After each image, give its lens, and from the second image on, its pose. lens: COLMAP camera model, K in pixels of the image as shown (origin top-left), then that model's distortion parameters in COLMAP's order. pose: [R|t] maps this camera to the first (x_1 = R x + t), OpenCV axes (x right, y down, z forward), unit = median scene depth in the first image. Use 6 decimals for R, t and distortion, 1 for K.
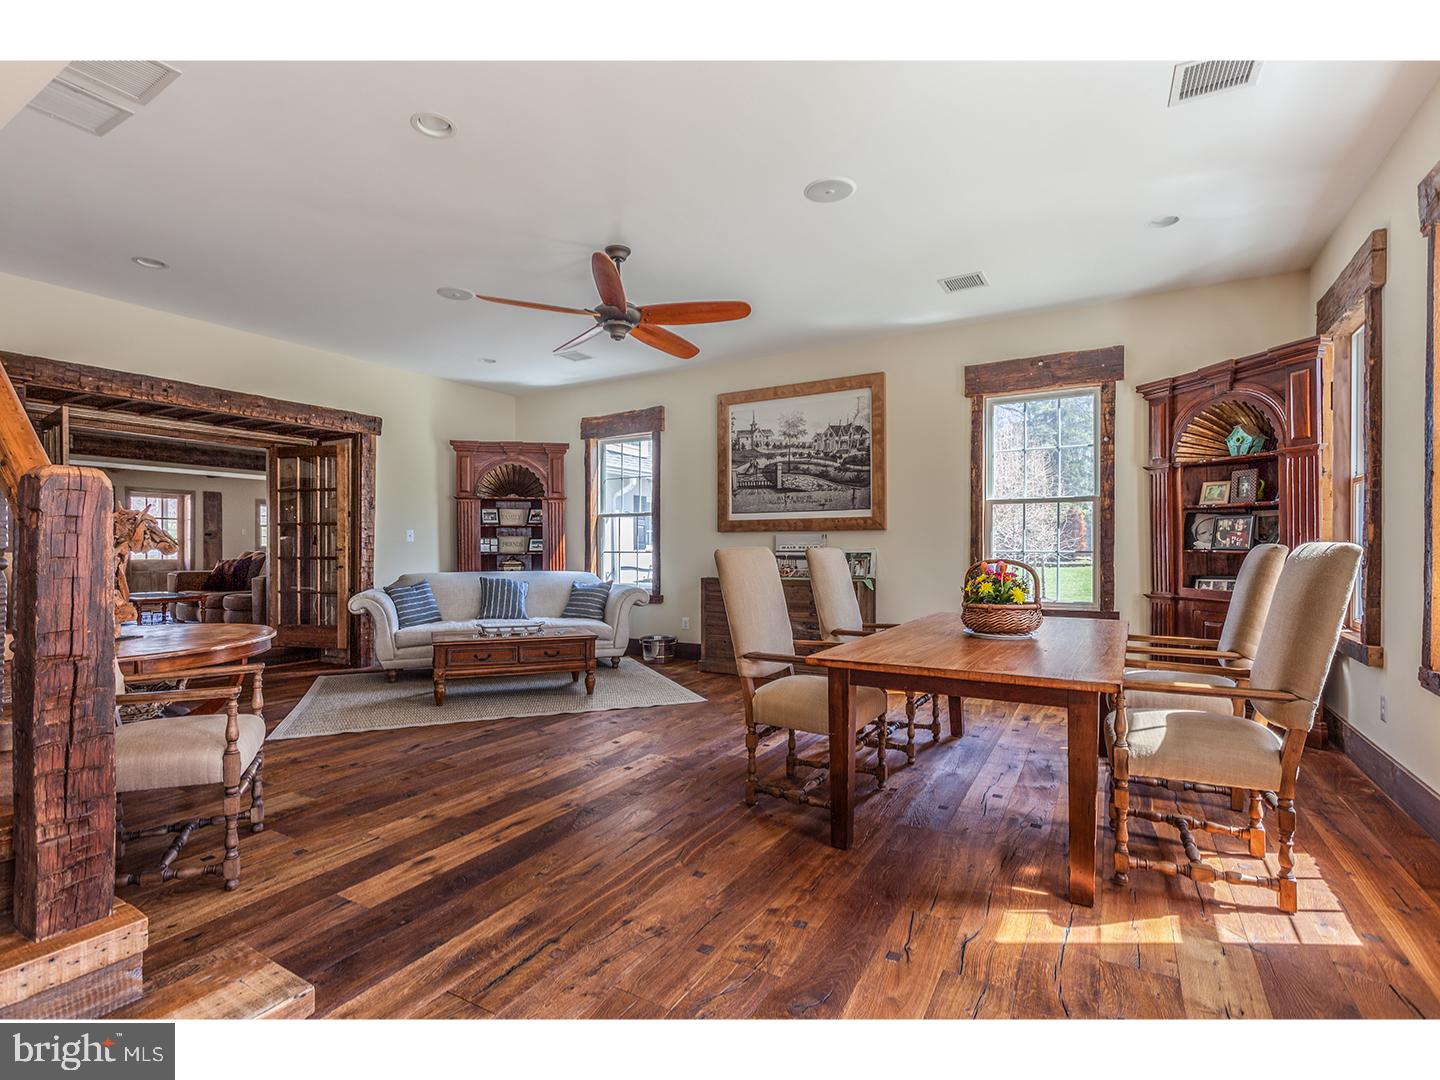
lens RADIAL K [[679.5, 0, 717.3], [0, 679.5, 546.8], [0, 0, 1]] dist [-0.016206, 0.001515]
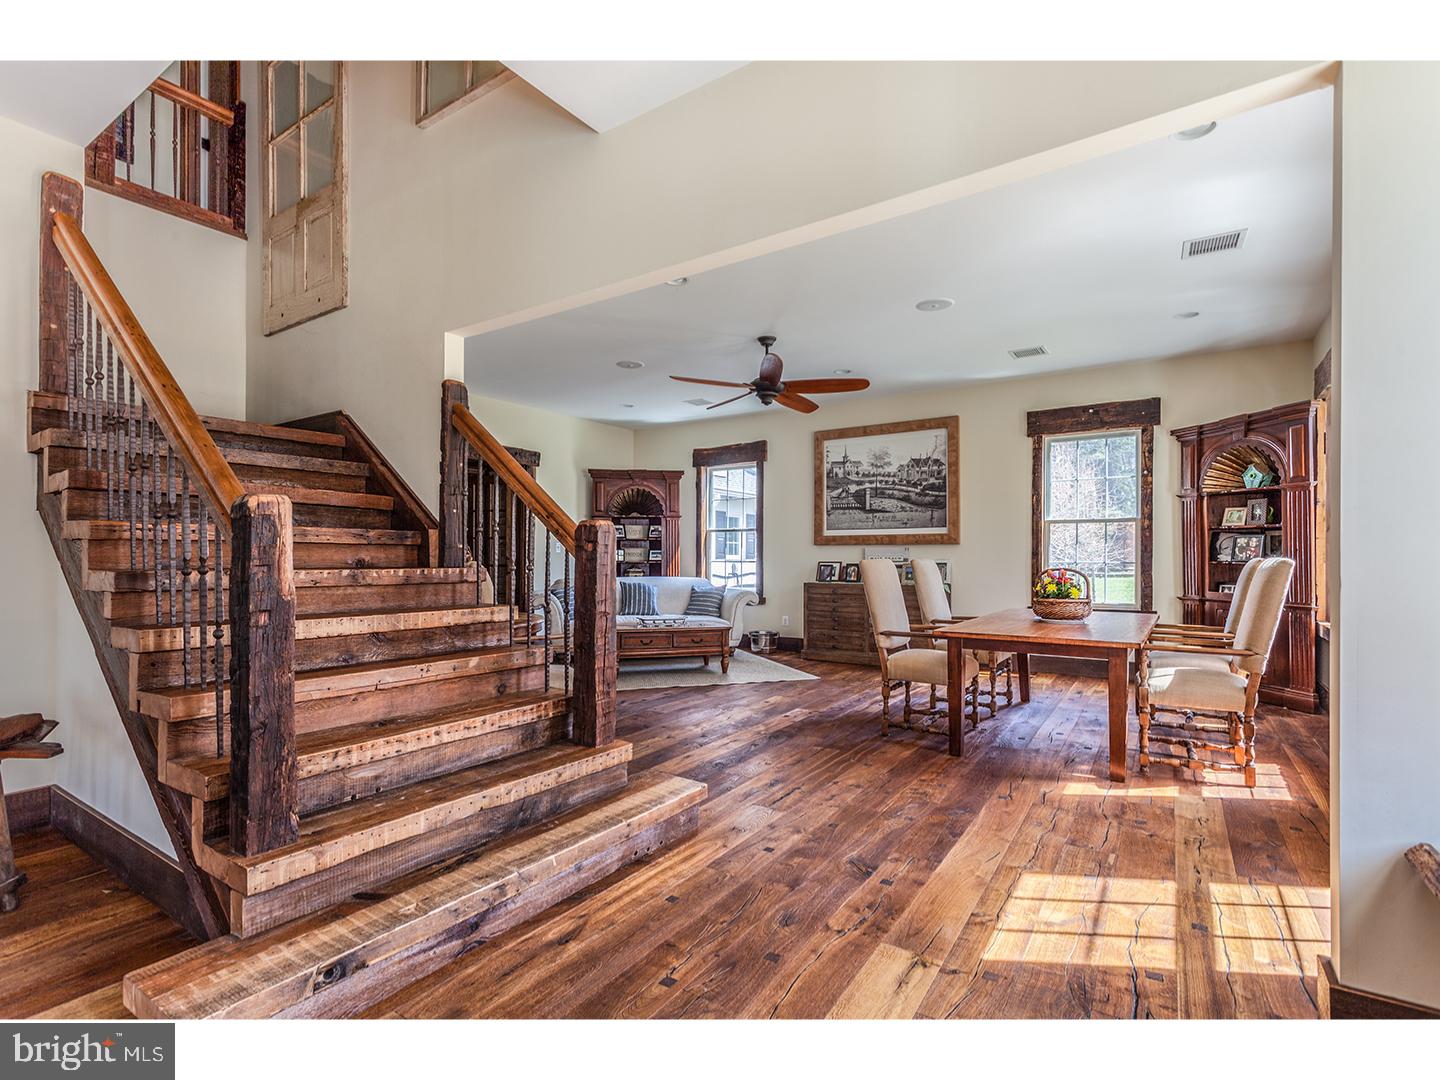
lens RADIAL K [[679.5, 0, 701.1], [0, 679.5, 551.1], [0, 0, 1]] dist [-0.016206, 0.001515]
pose [[0.996949, 0.002581, -0.078009, -0.156479], [-0.003098, 0.999974, -0.006506, -0.003800], [0.077990, 0.006727, 0.996931, -0.328988]]
